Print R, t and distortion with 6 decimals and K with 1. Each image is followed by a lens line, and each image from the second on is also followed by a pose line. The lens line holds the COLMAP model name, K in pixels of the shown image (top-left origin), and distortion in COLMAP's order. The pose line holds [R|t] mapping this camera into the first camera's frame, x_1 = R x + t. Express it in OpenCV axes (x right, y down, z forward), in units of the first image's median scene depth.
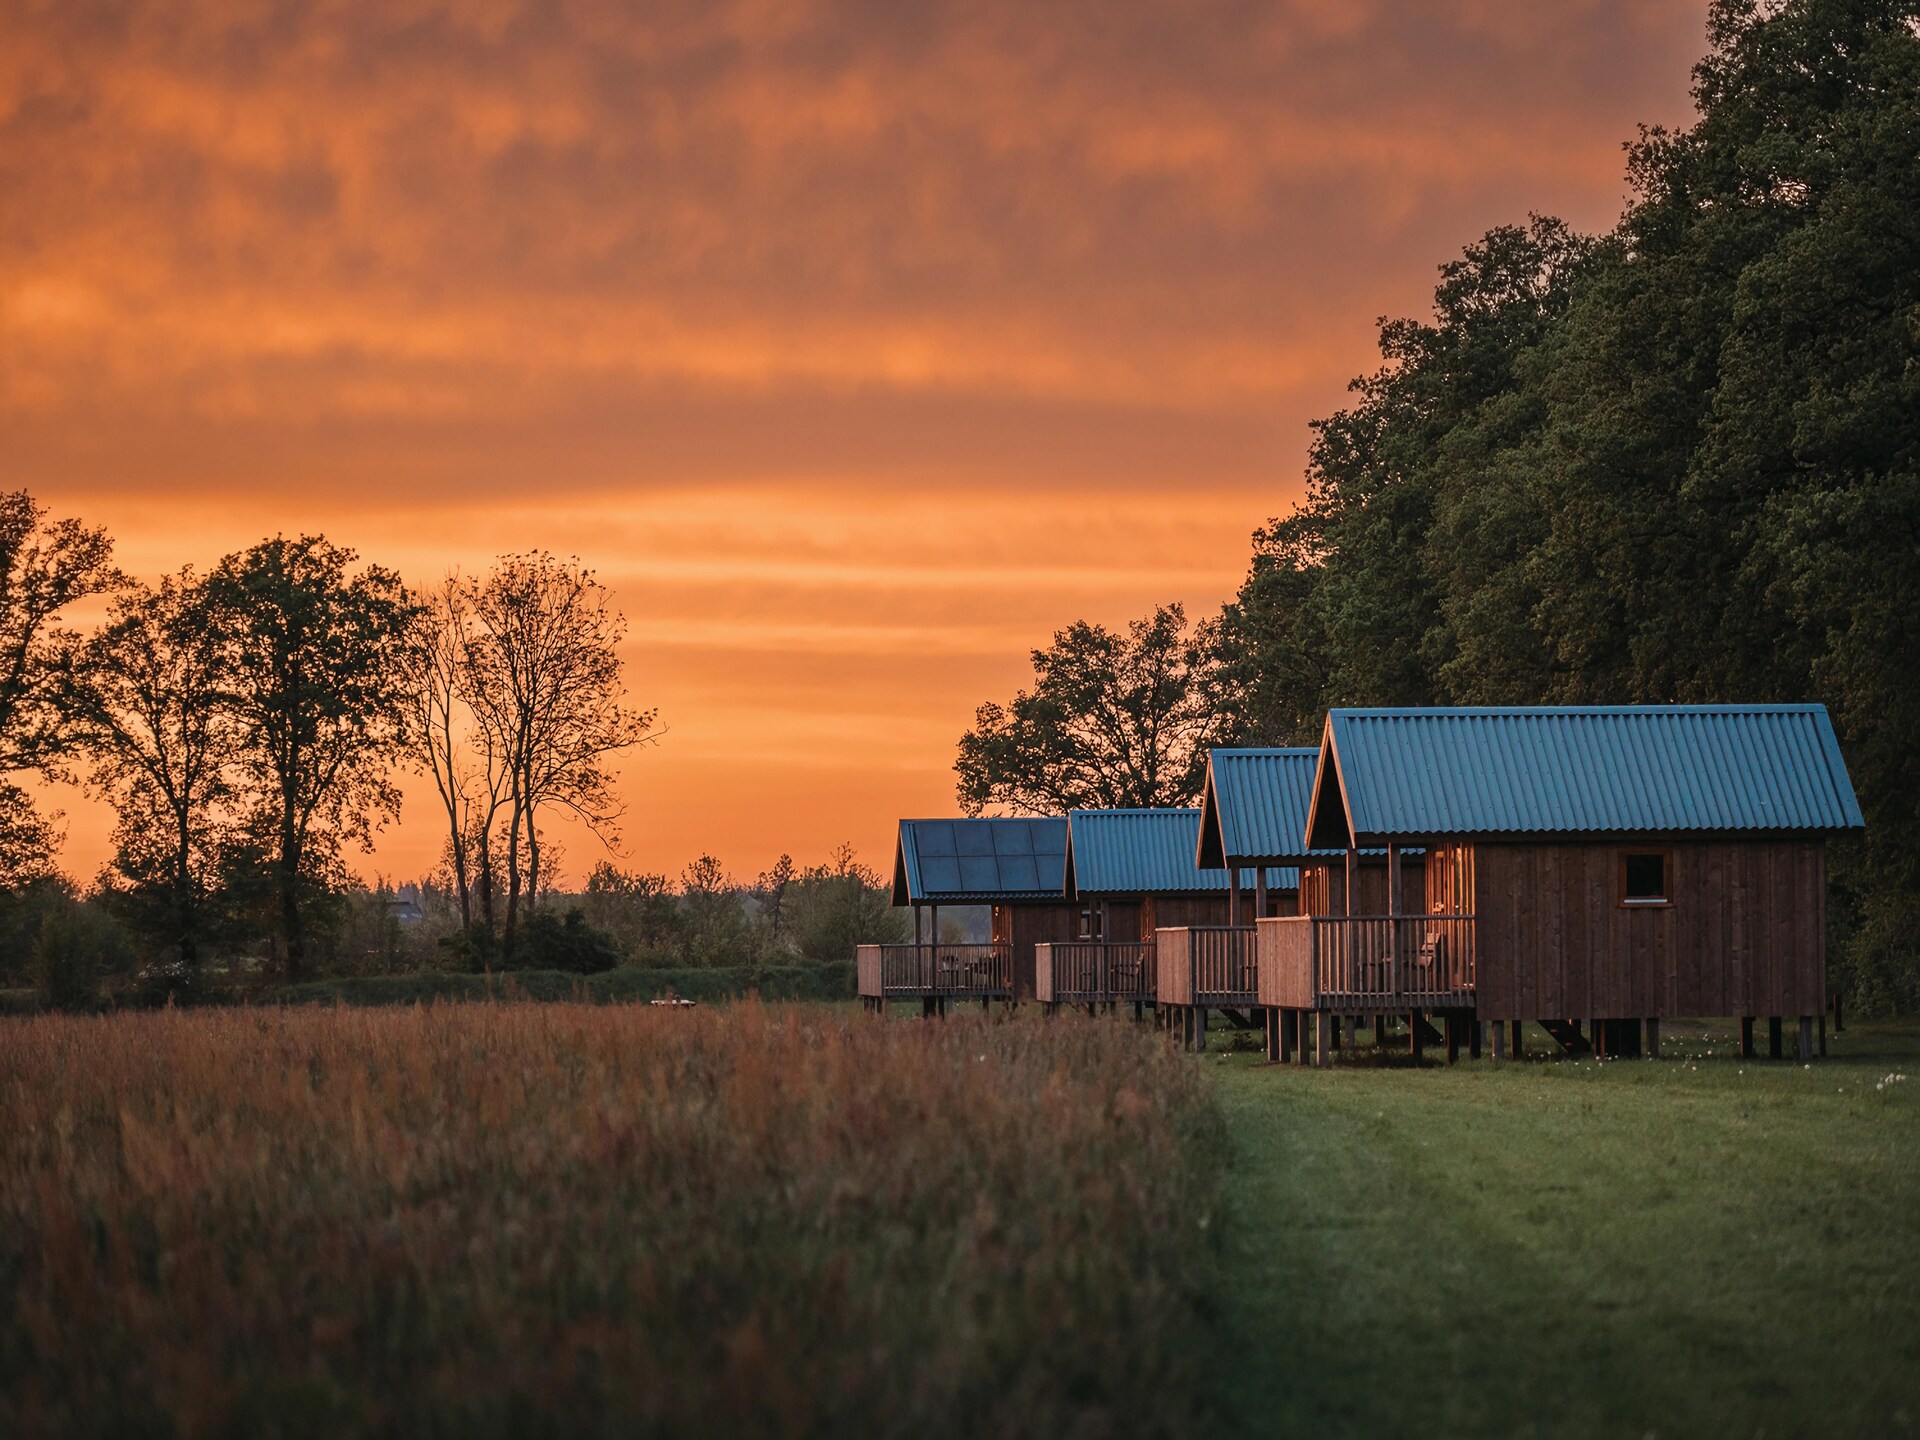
lens RADIAL K [[9772.0, 0, 960.0], [0, 9772.0, 720.0], [0, 0, 1]] dist [0.204256, -6.661056]
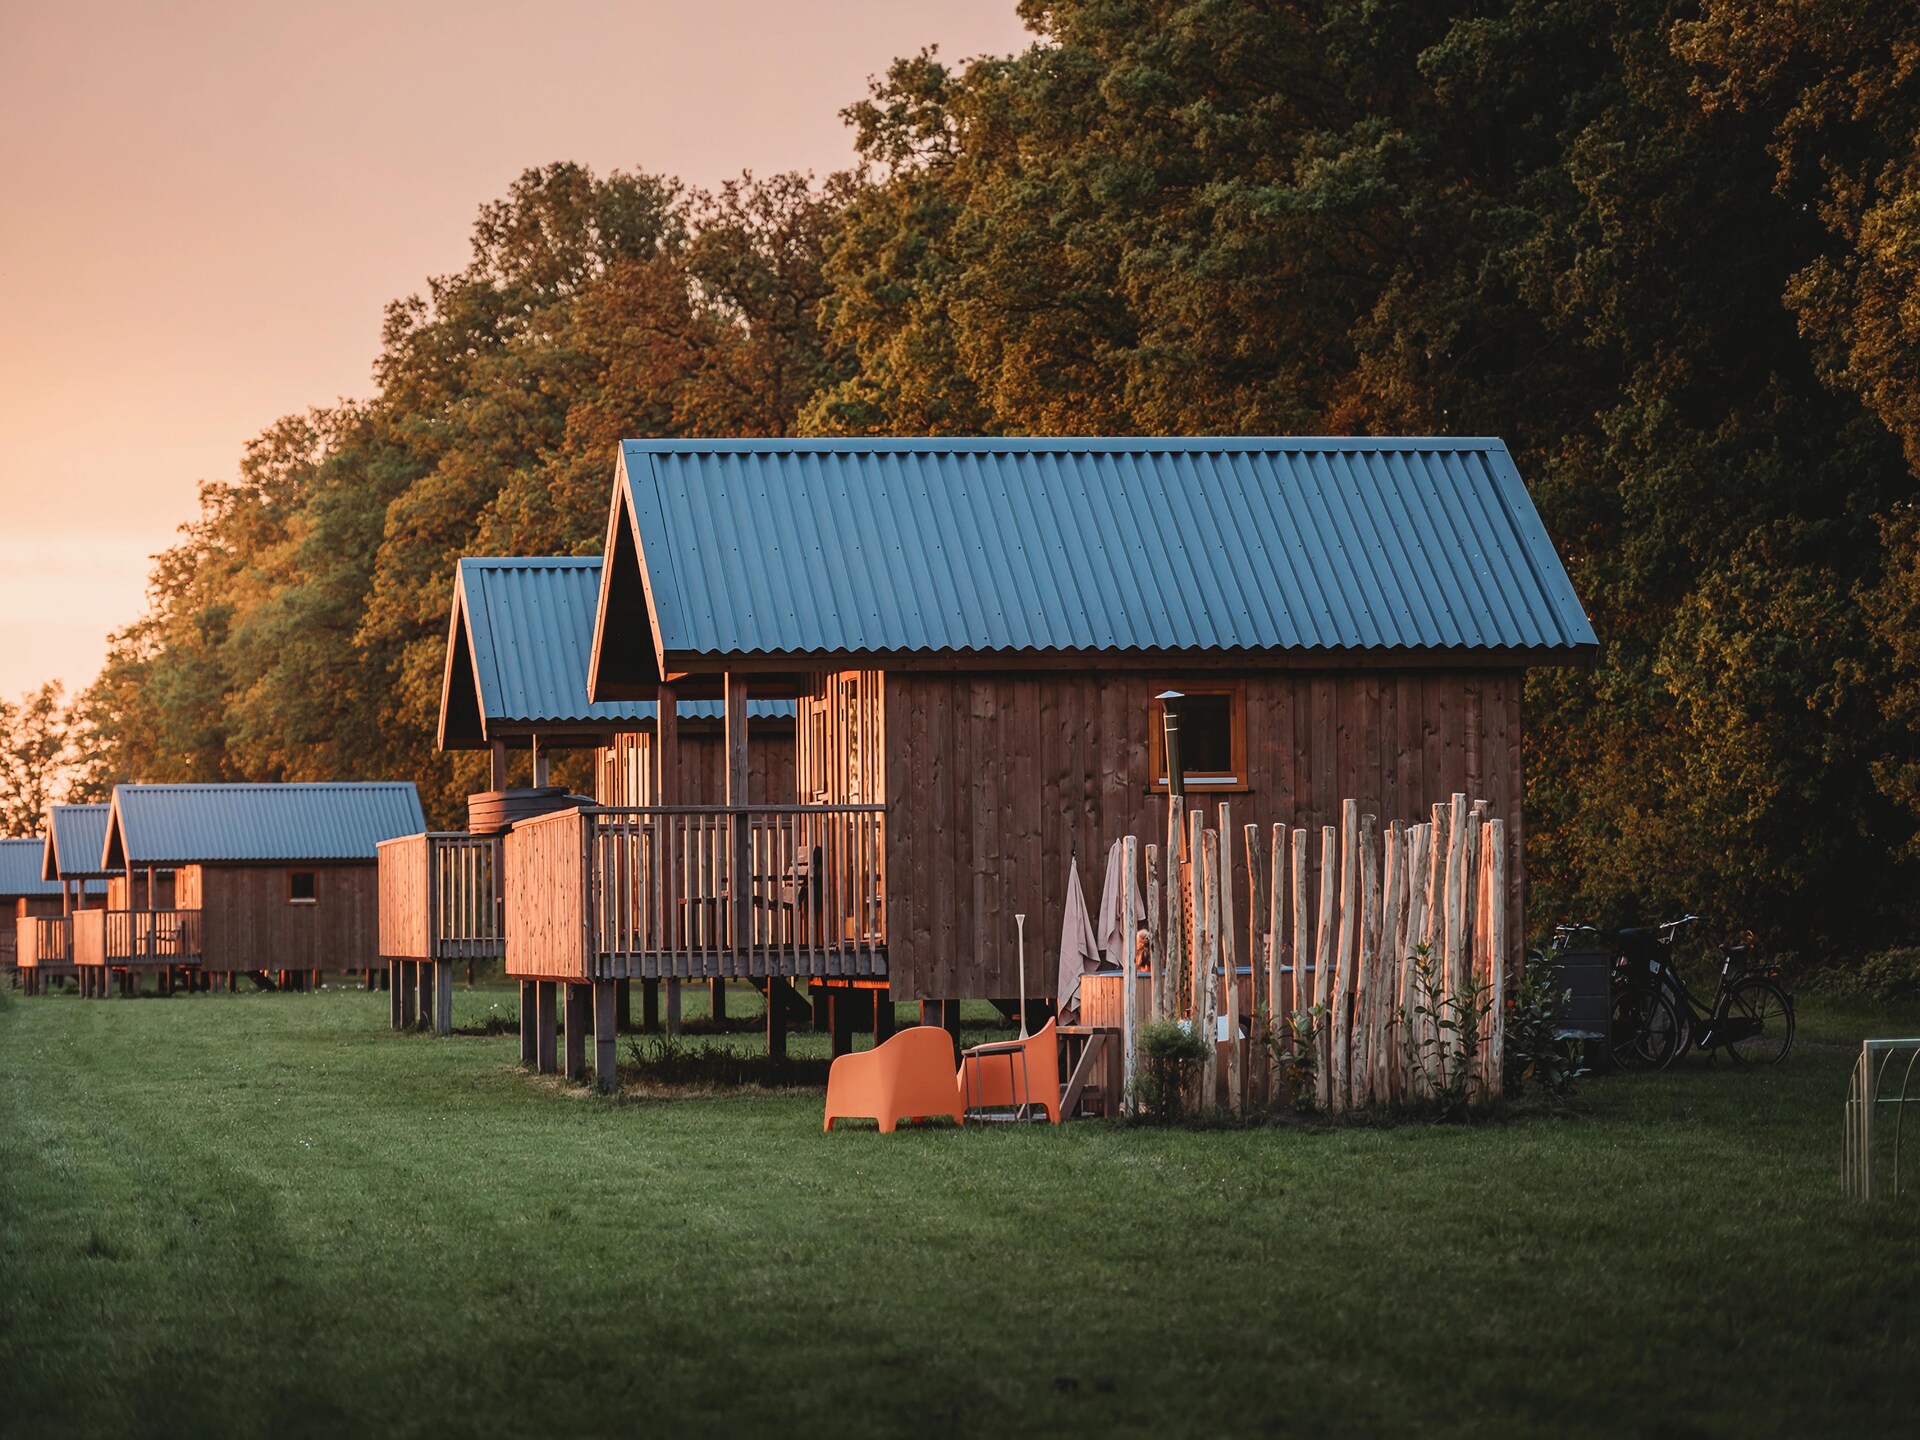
lens RADIAL K [[9772.0, 0, 960.0], [0, 9772.0, 720.0], [0, 0, 1]] dist [0.204256, -6.661056]
pose [[0.994119, 0.004783, 0.108191, 0.000297], [-0.004732, 0.999989, -0.000725, -0.007478], [-0.108193, 0.000209, 0.994130, -0.431031]]
